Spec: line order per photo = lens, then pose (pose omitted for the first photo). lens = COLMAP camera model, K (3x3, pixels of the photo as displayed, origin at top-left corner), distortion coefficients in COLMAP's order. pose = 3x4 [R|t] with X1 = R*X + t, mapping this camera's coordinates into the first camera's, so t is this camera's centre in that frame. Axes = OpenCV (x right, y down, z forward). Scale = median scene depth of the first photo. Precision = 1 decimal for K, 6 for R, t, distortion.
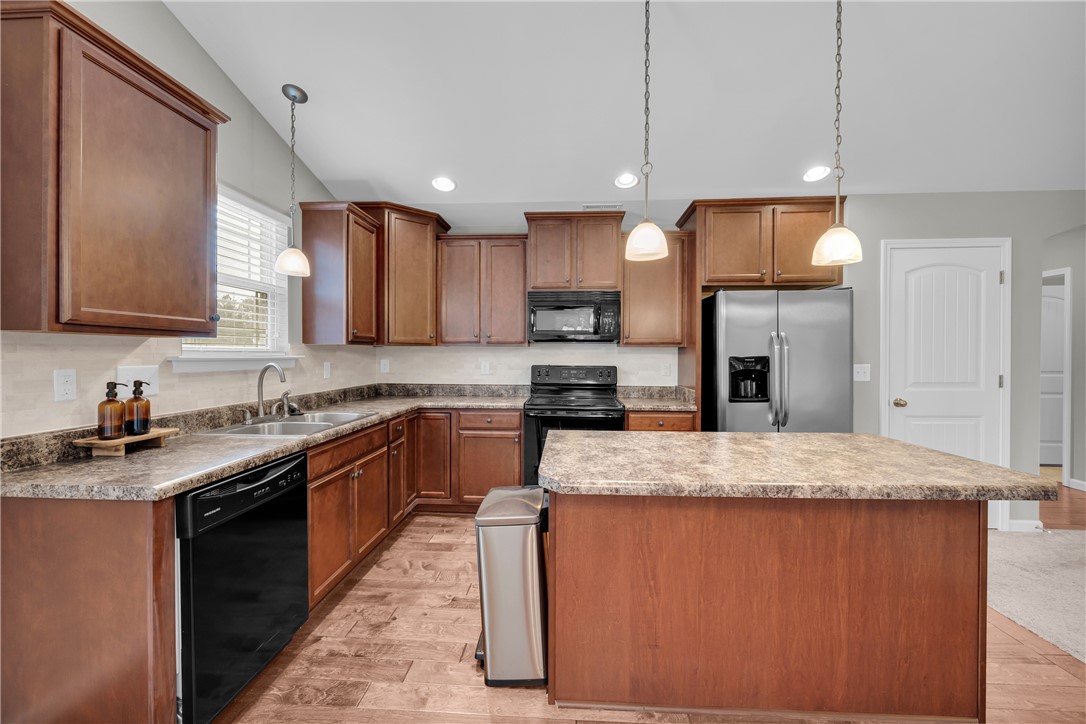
lens RADIAL K [[441.0, 0, 546.2], [0, 441.0, 358.5], [0, 0, 1]] dist [-0.003621, 0.000225]
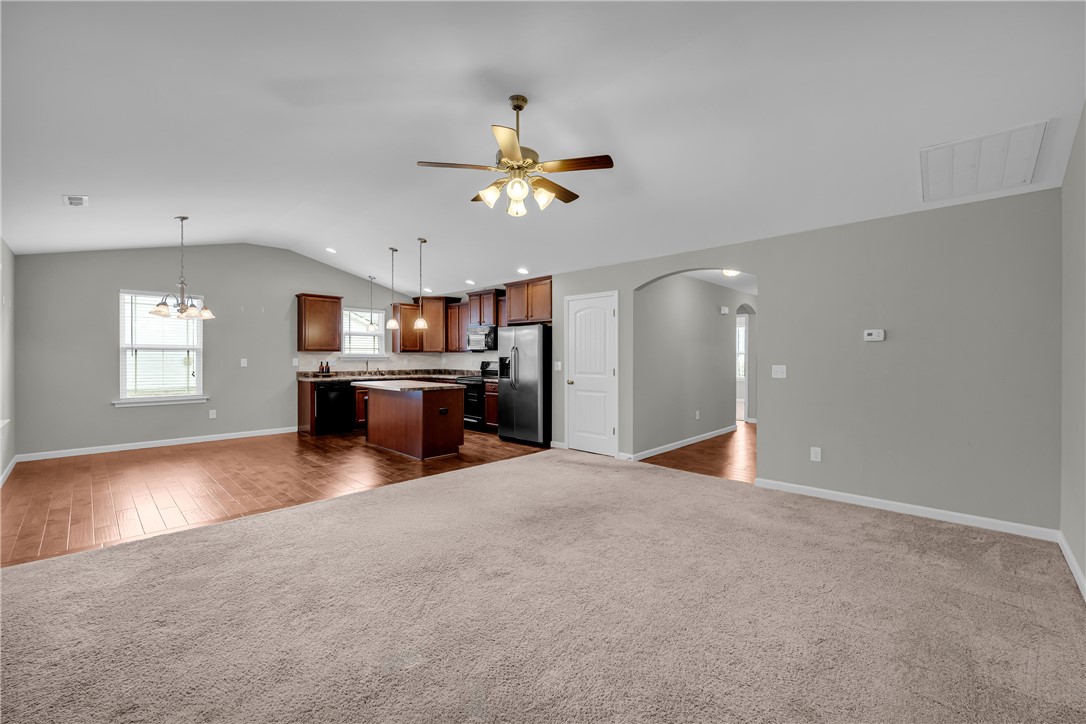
lens RADIAL K [[441.0, 0, 546.2], [0, 441.0, 358.5], [0, 0, 1]] dist [-0.003621, 0.000225]
pose [[0.759915, 0.005765, -0.649997, 1.956994], [-0.009071, 0.999957, -0.001735, 0.002529], [0.649959, 0.007214, 0.759935, -0.508760]]
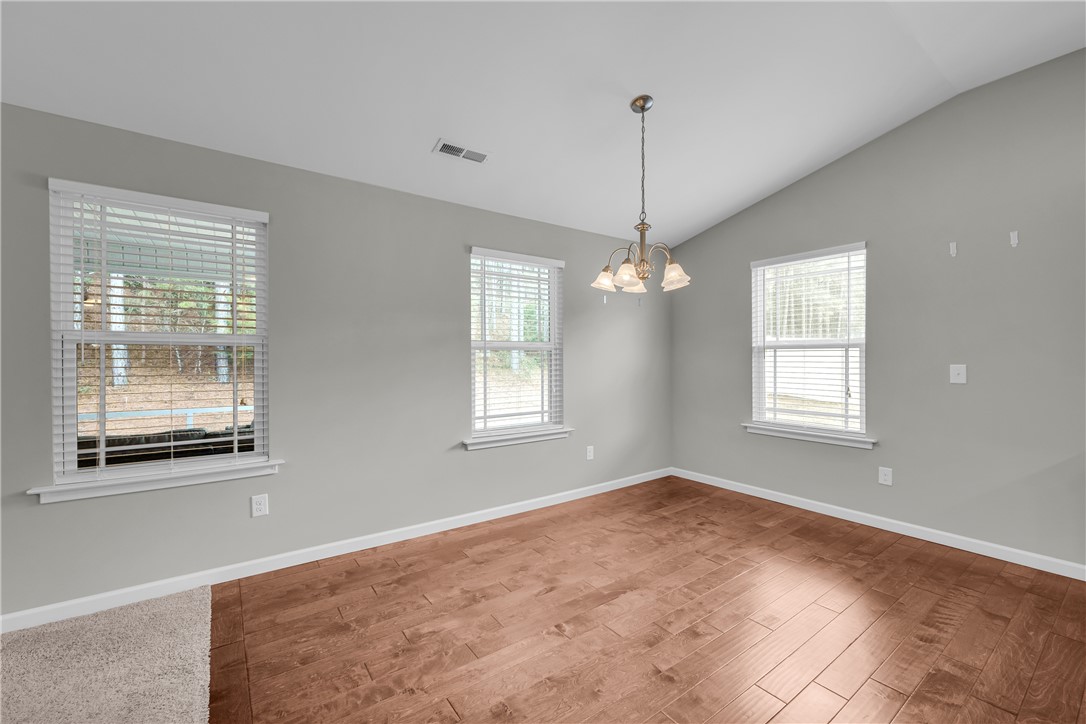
lens RADIAL K [[436.0, 0, 547.0], [0, 436.0, 356.4], [0, 0, 1]] dist [-0.017418, 0.000060]
pose [[-0.779621, 0.001628, -0.626250, 0.674874], [-0.001215, 0.999991, 0.004112, -0.005495], [0.626250, 0.003966, -0.779612, 0.346030]]
